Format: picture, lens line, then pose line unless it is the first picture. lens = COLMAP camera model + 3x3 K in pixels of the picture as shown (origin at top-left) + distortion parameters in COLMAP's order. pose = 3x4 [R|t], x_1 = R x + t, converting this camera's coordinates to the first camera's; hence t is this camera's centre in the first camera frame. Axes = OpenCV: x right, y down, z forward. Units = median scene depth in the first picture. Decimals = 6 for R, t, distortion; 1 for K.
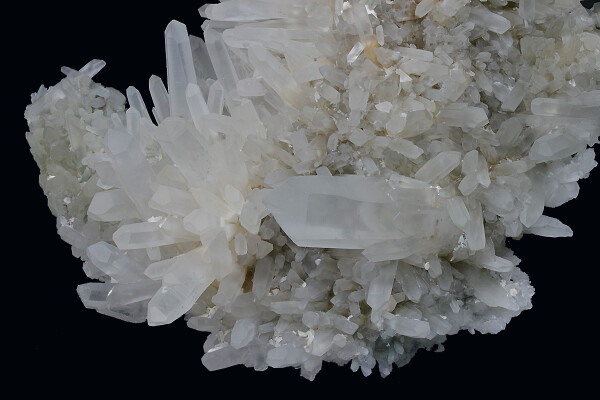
lens RADIAL K [[1624.0, 0, 297.0], [0, 1624.0, 201.1], [0, 0, 1]] dist [-0.011819, 0.000000]
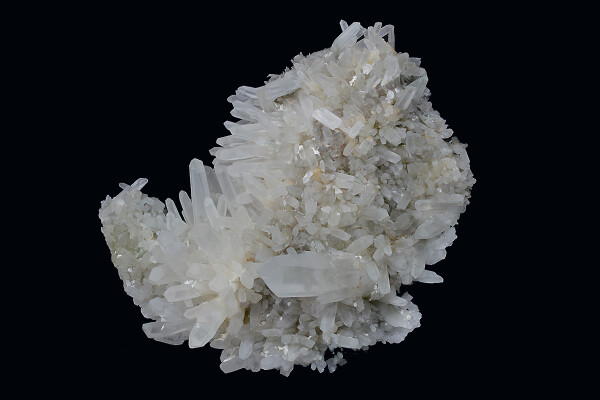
lens RADIAL K [[1624.0, 0, 301.8], [0, 1624.0, 199.8], [0, 0, 1]] dist [-0.011819, 0.000000]
pose [[0.998124, -0.034824, 0.050363, -0.053198], [0.034251, 0.999339, 0.012202, -0.087581], [-0.050754, -0.010454, 0.998656, -0.638053]]
